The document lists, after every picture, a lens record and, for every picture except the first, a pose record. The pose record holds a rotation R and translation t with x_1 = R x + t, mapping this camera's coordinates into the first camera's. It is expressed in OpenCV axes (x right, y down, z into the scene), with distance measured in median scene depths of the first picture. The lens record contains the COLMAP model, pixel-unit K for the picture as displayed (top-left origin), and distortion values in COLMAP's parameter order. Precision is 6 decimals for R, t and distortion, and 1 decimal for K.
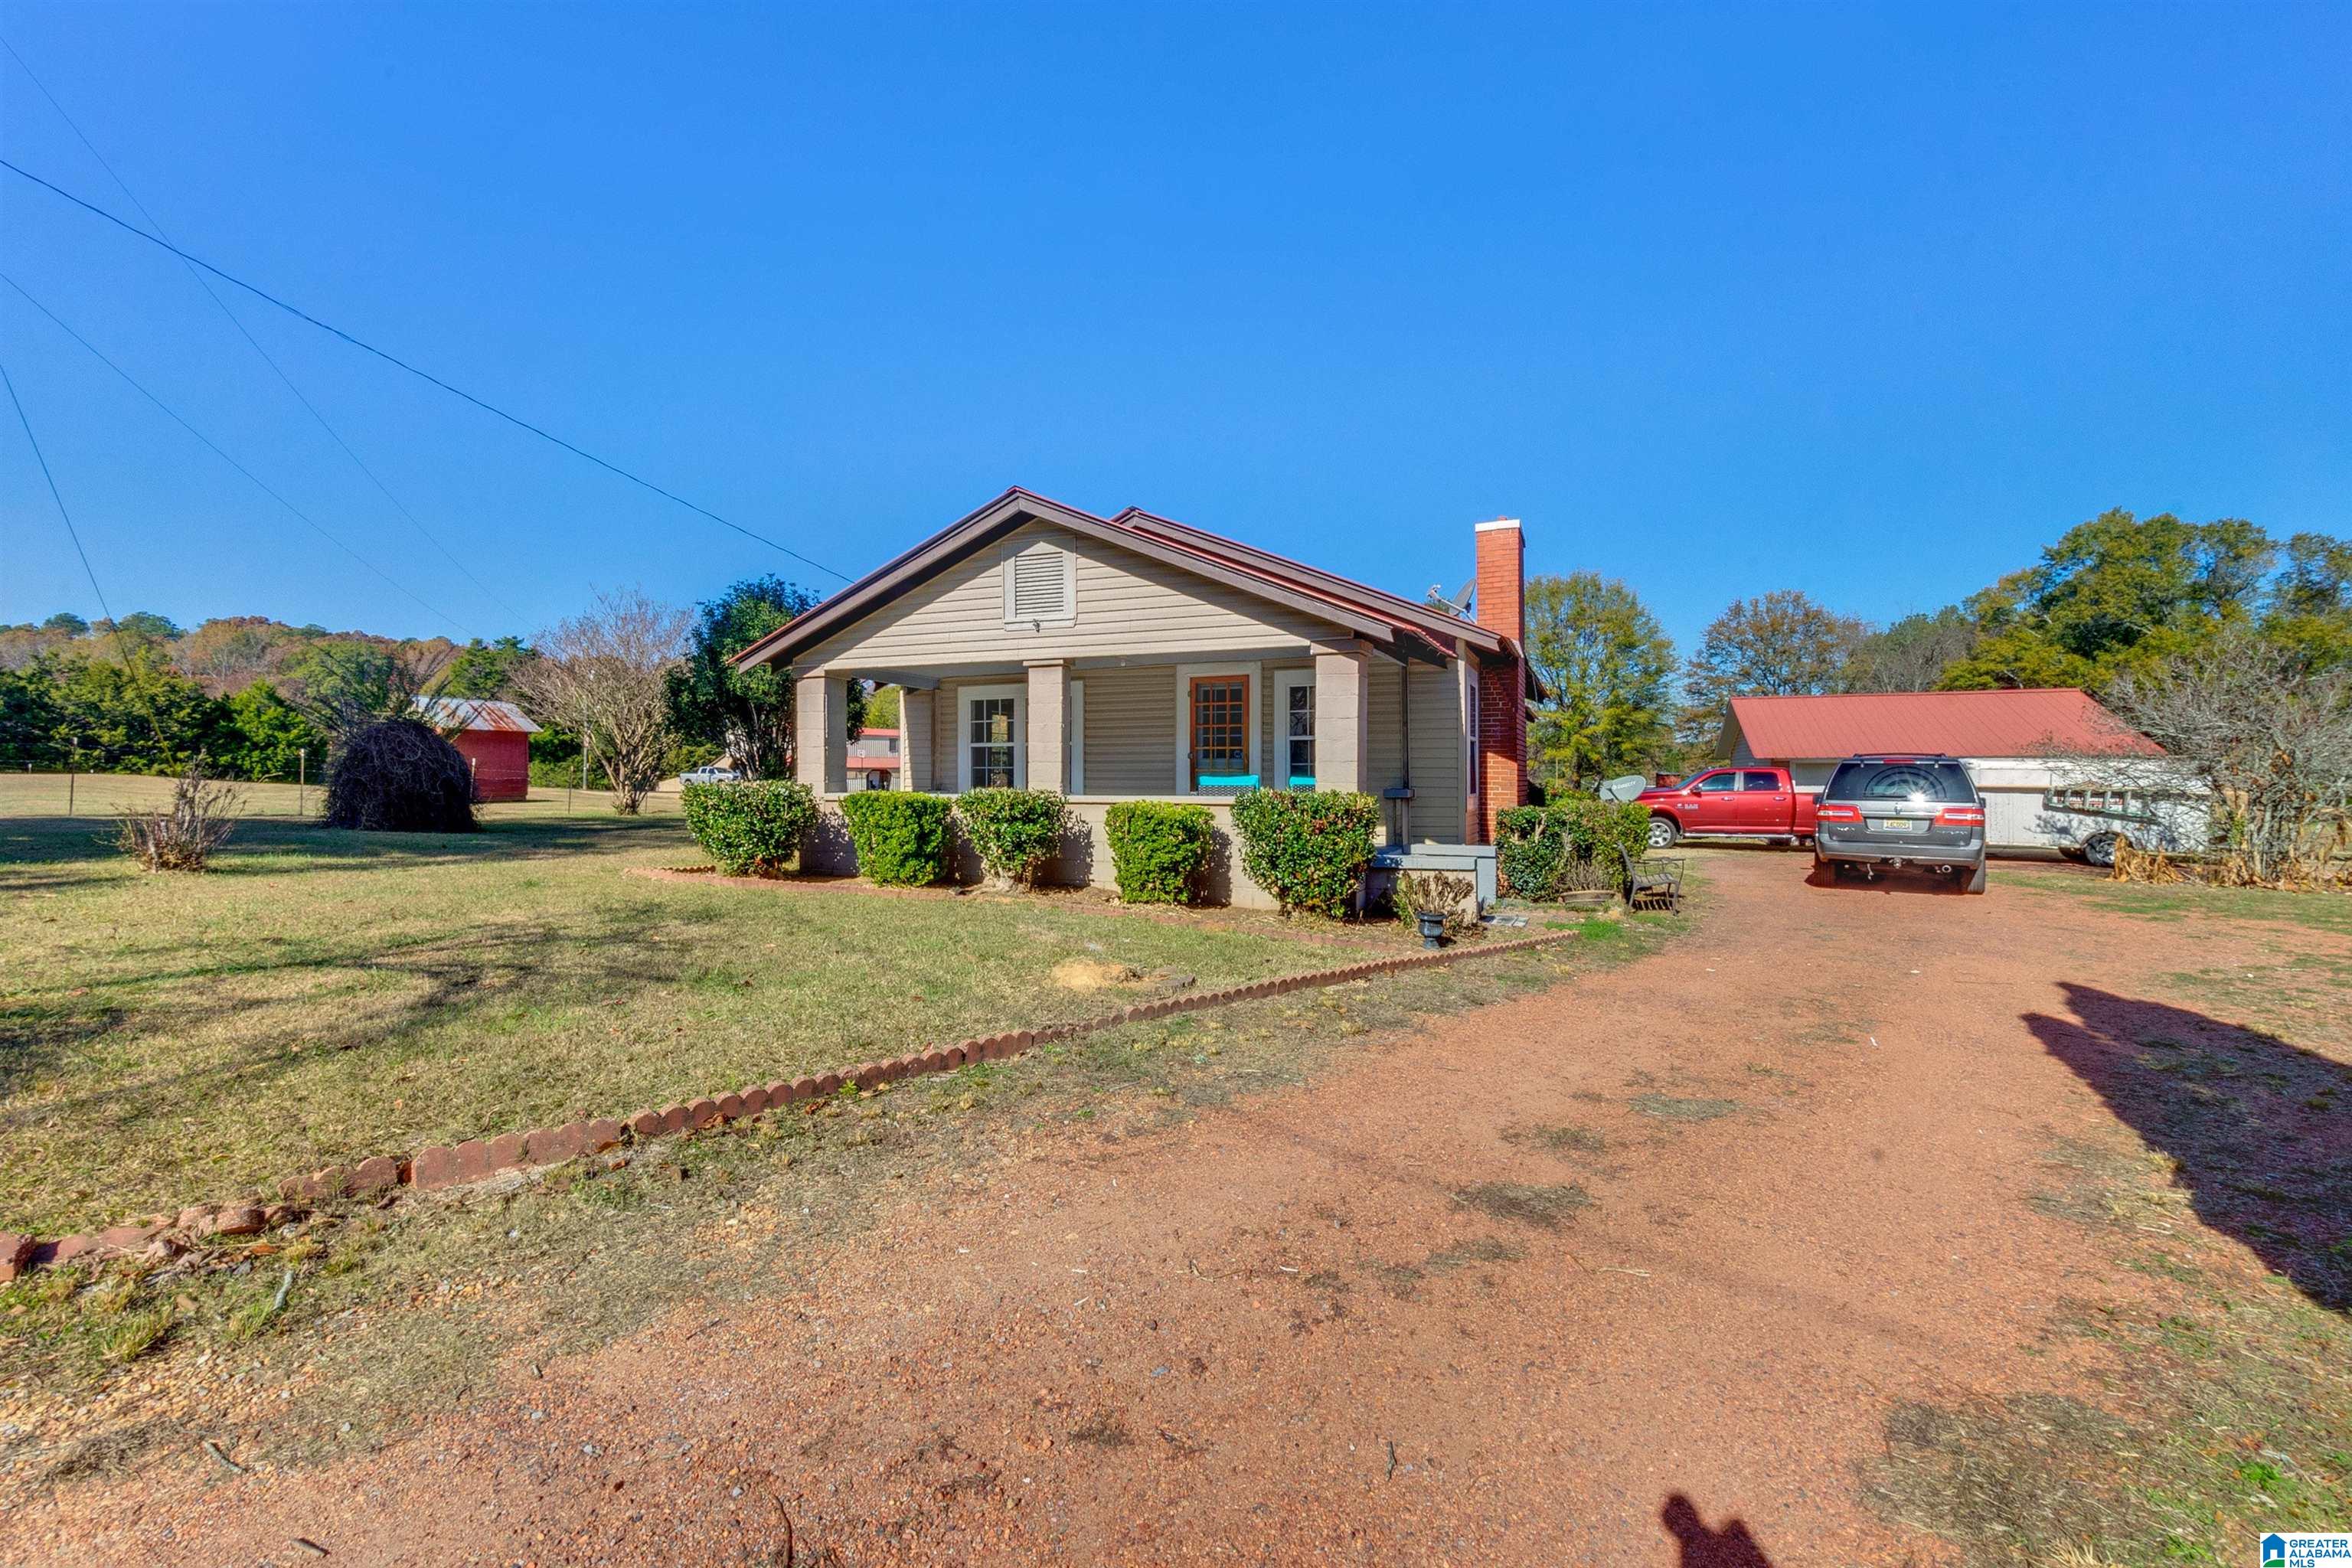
lens RADIAL K [[761.6, 0, 1157.6], [0, 761.6, 792.8], [0, 0, 1]] dist [0.000232, 0.000022]
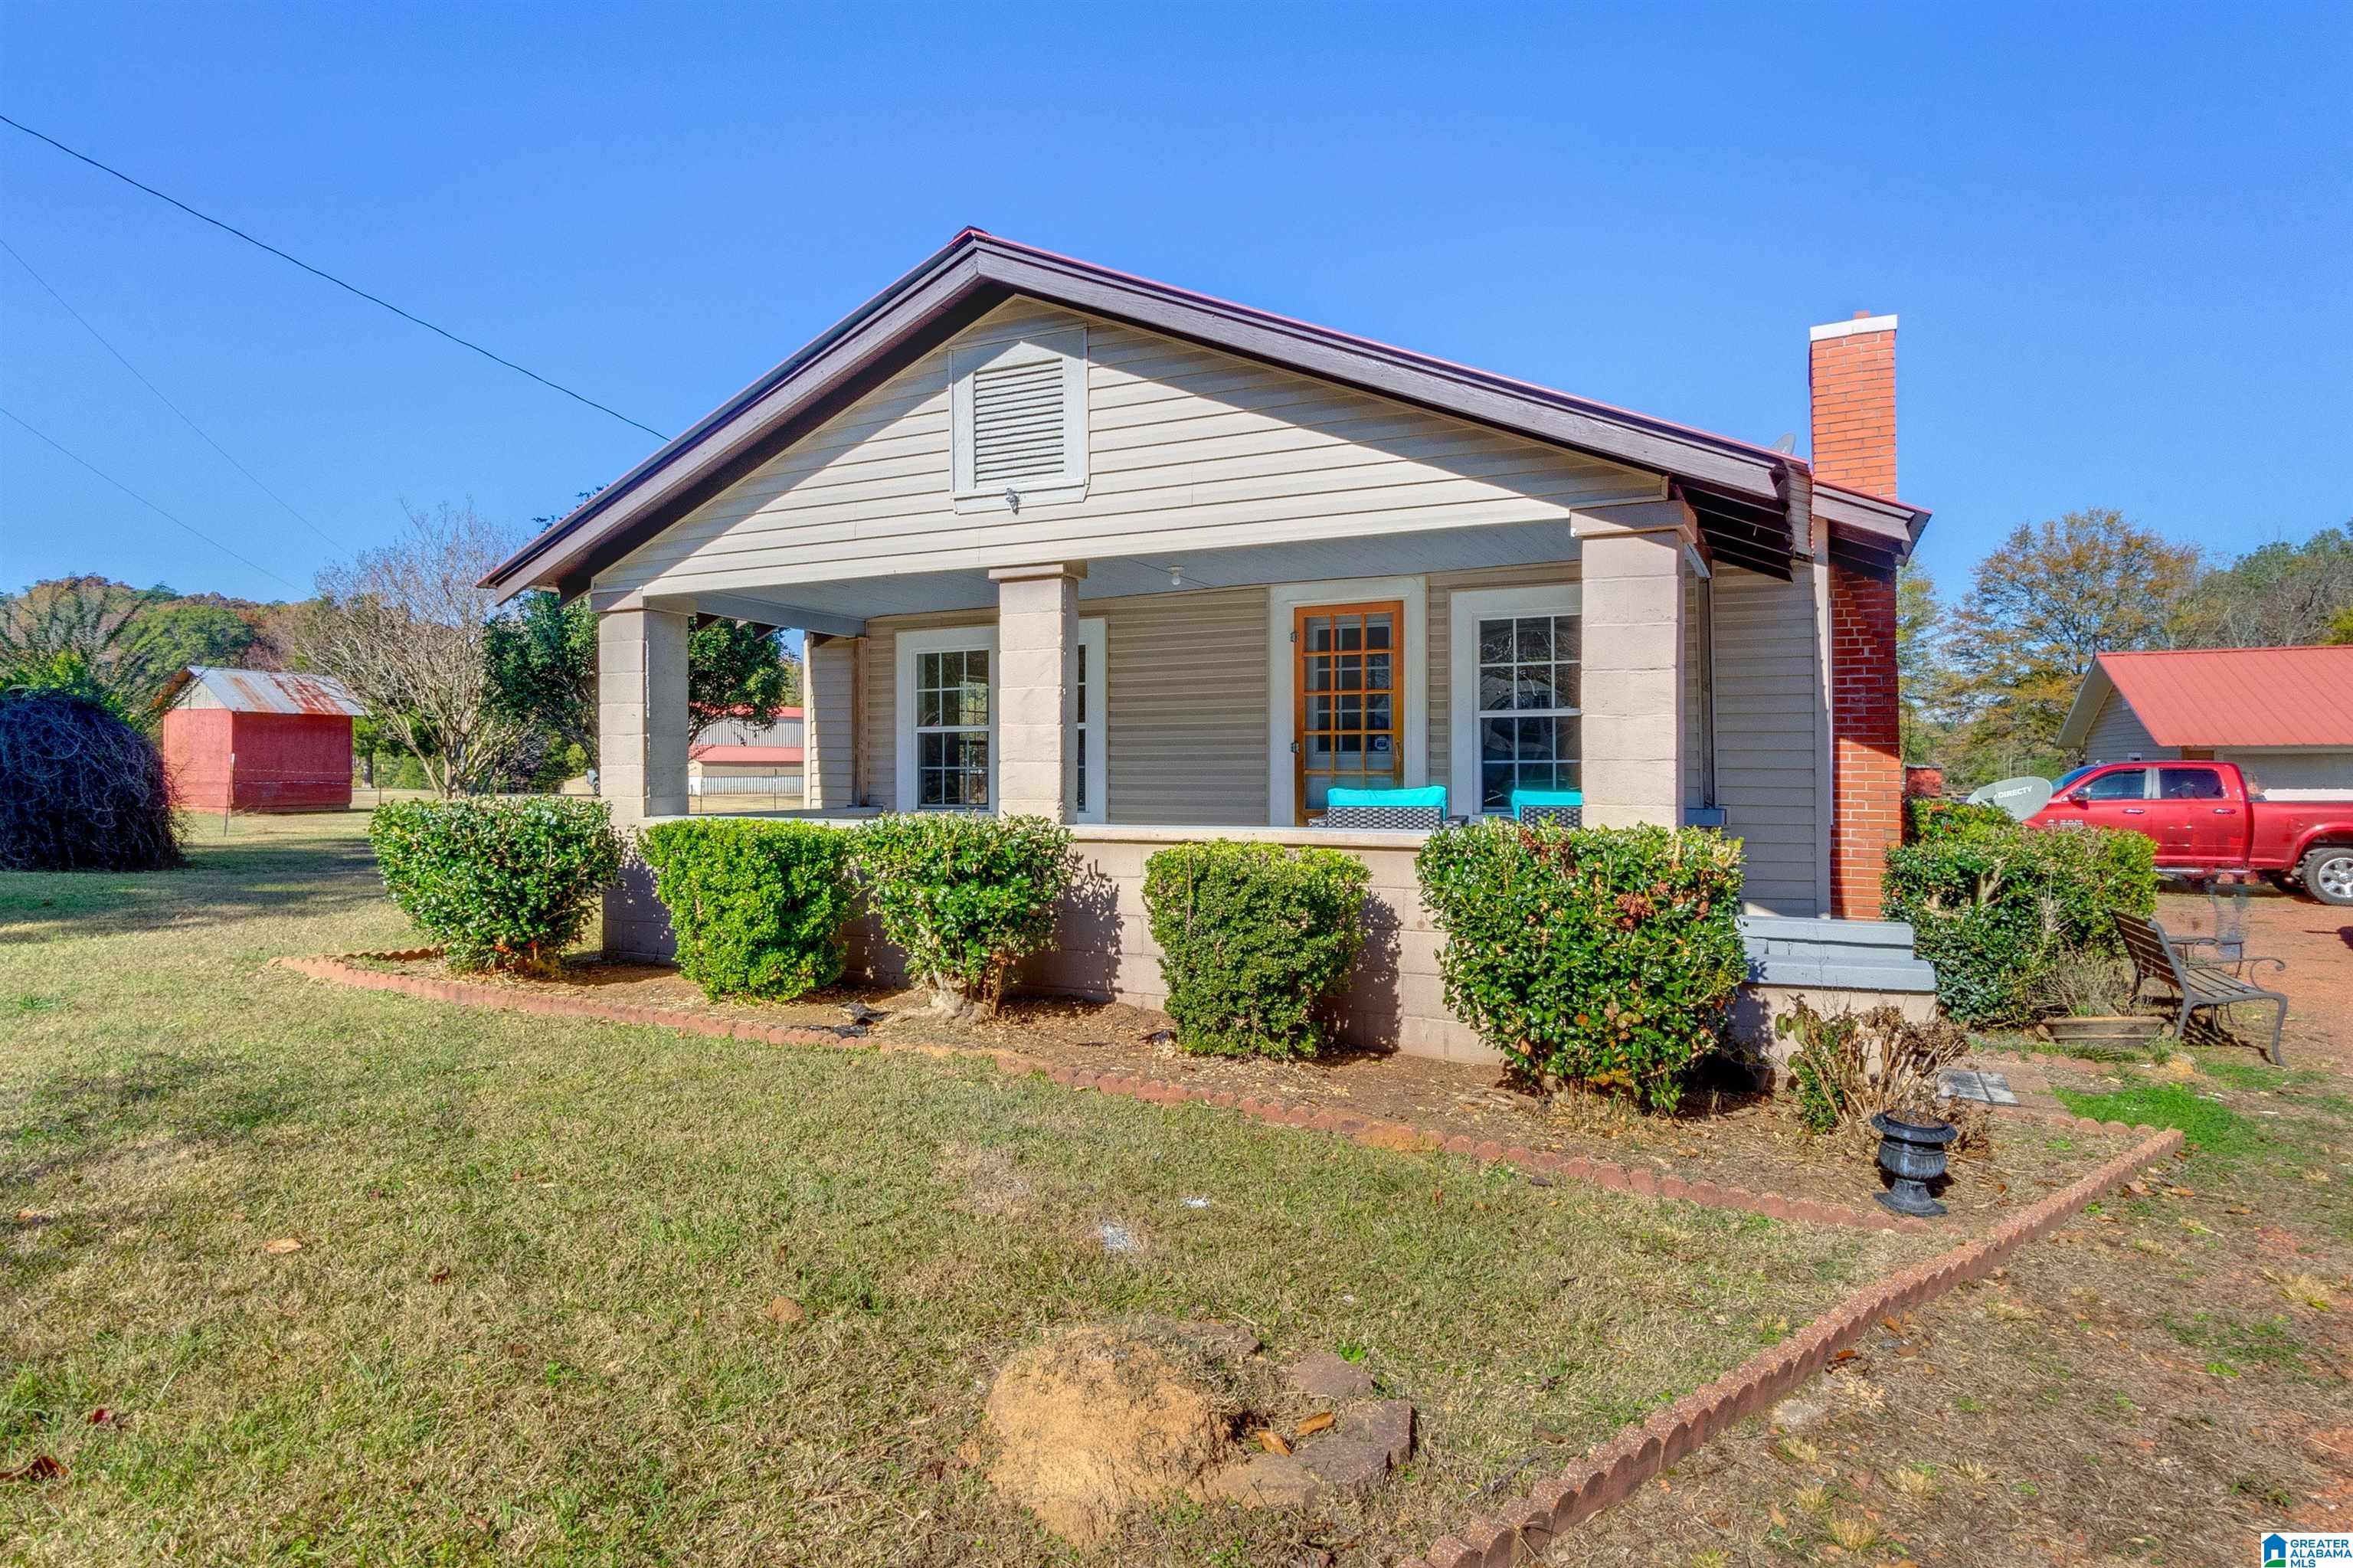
lens RADIAL K [[1015.1, 0, 1176.5], [0, 1015.1, 784.0], [0, 0, 1]] dist [-0.001980, 0.000355]
pose [[0.999364, -0.002419, -0.035564, -0.021510], [0.002081, 0.999952, -0.009538, -0.017556], [0.035585, 0.009458, 0.999322, 0.300669]]
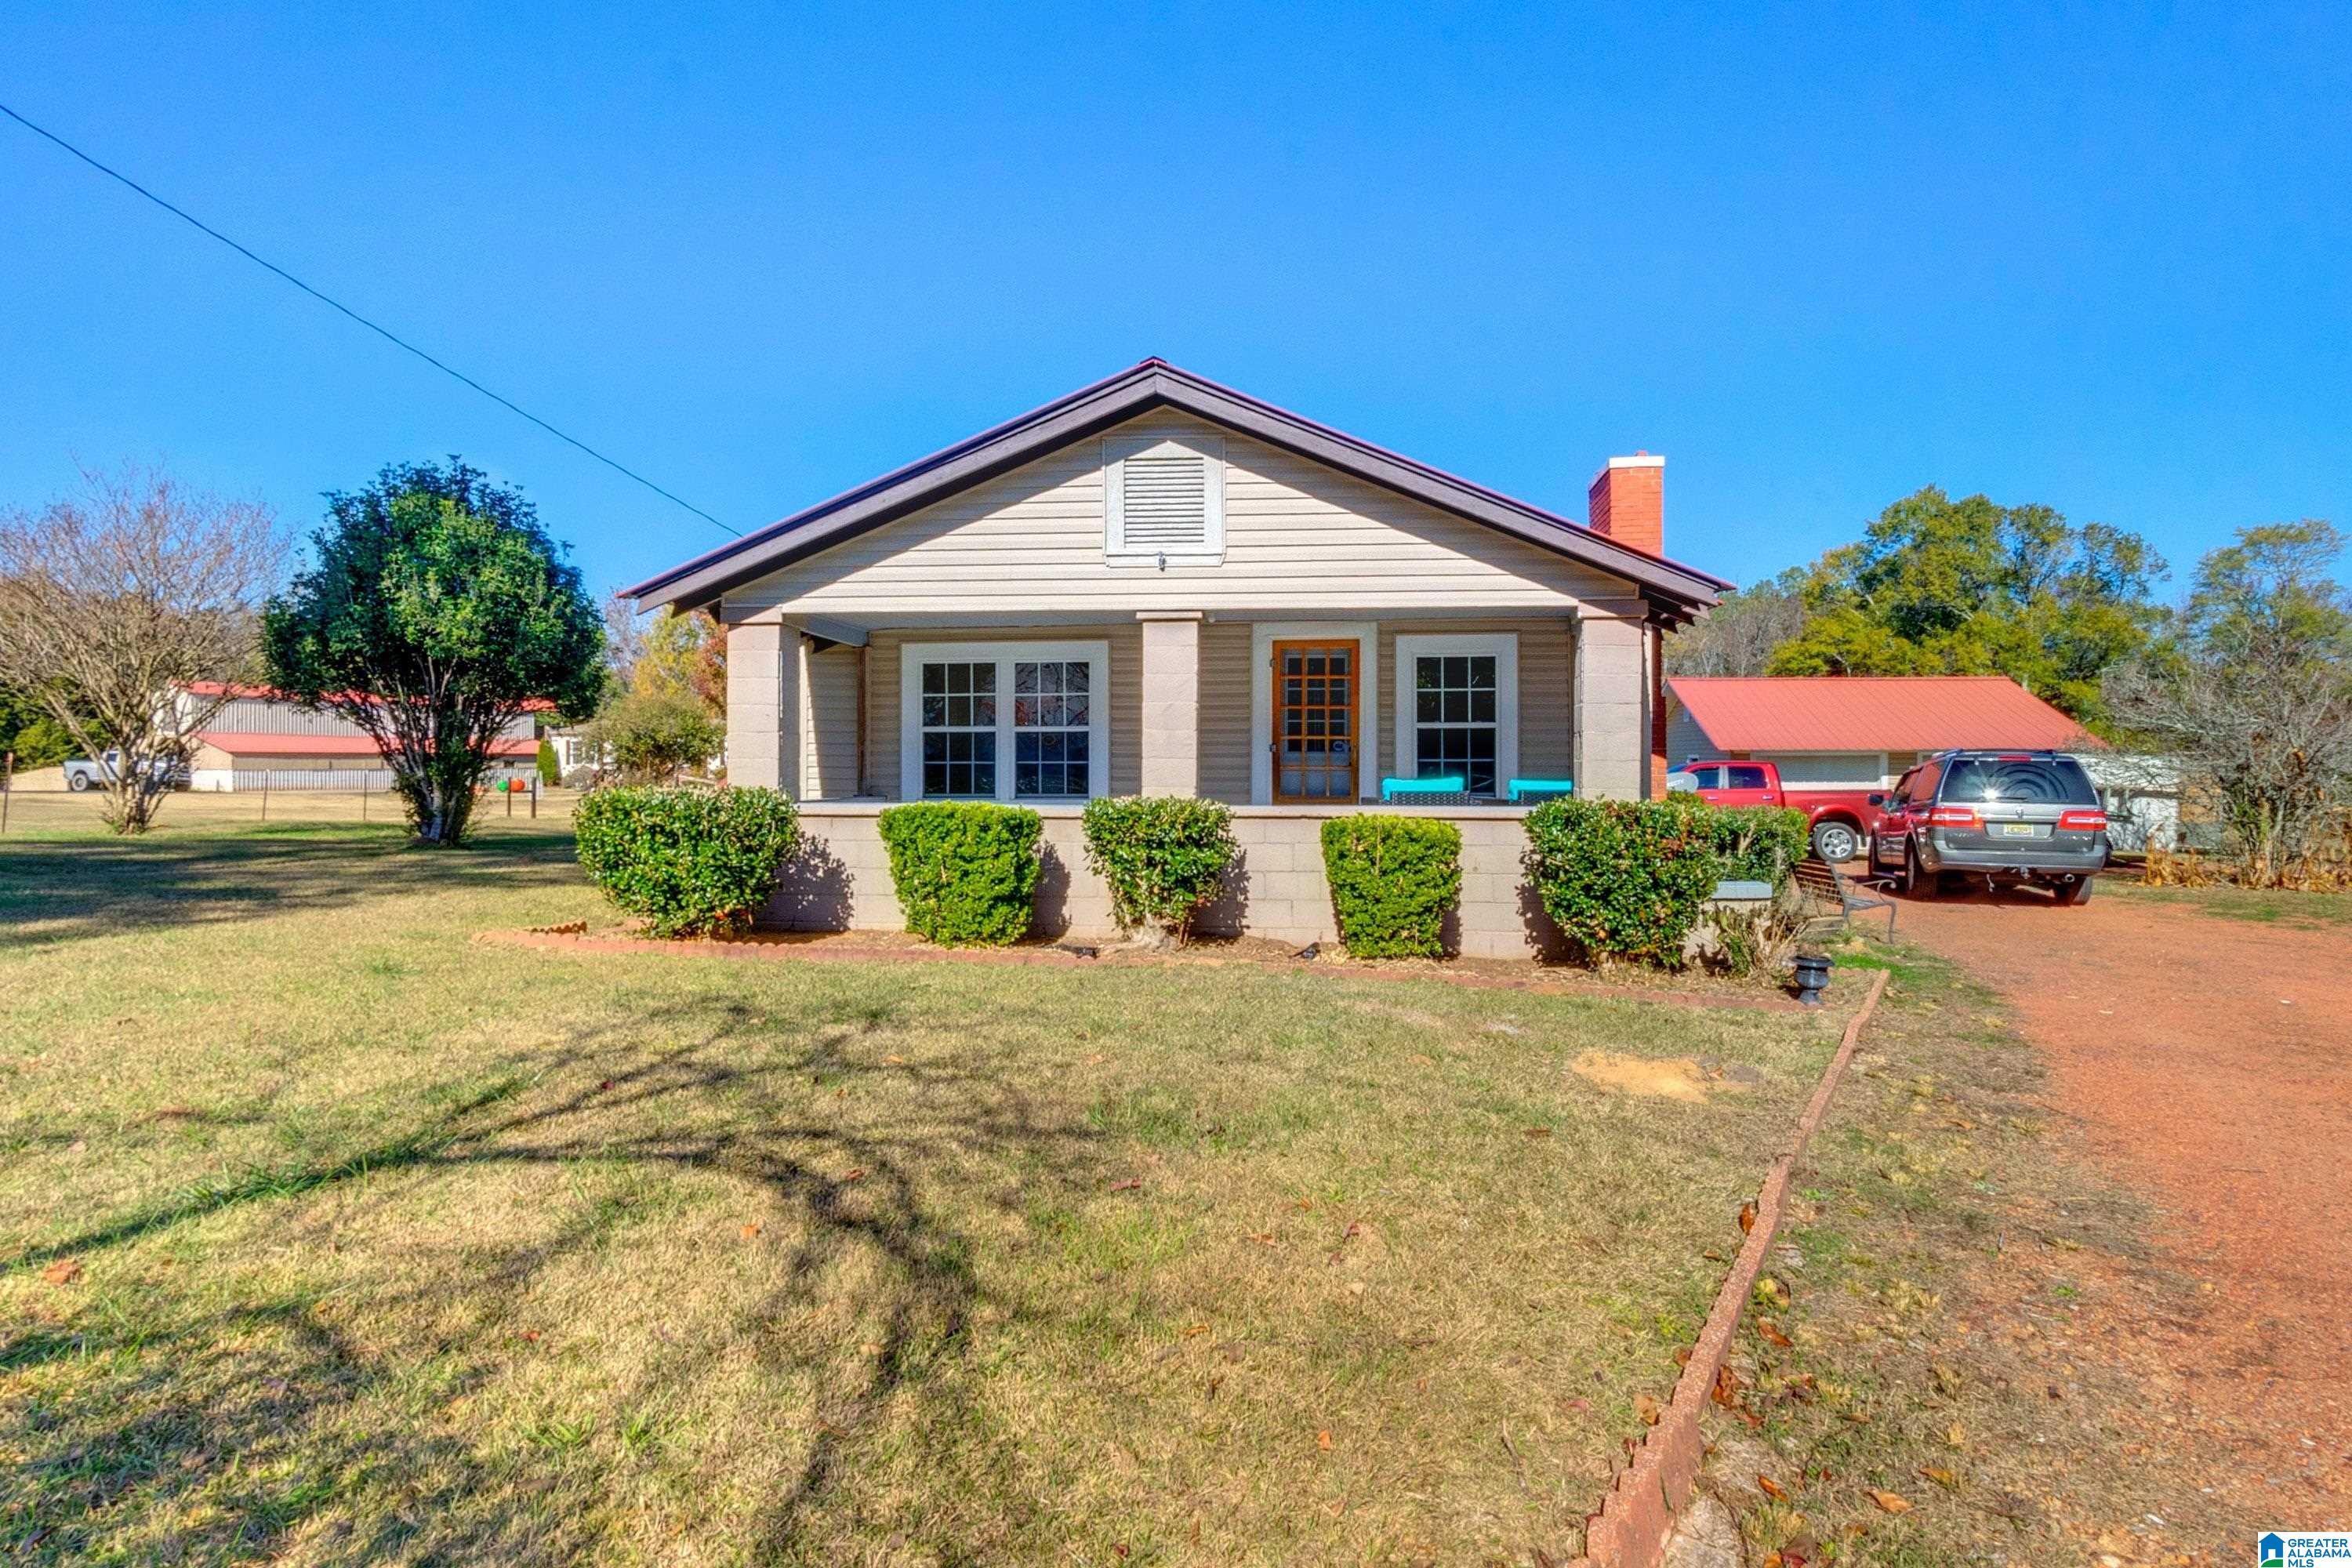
lens RADIAL K [[1015.3, 0, 1080.1], [0, 1015.3, 790.9], [0, 0, 1]] dist [-0.001654, -0.000465]
pose [[0.973972, -0.004393, 0.226627, -0.430519], [0.003841, 0.999988, 0.002876, -0.013541], [-0.226637, -0.001931, 0.973977, 0.115113]]
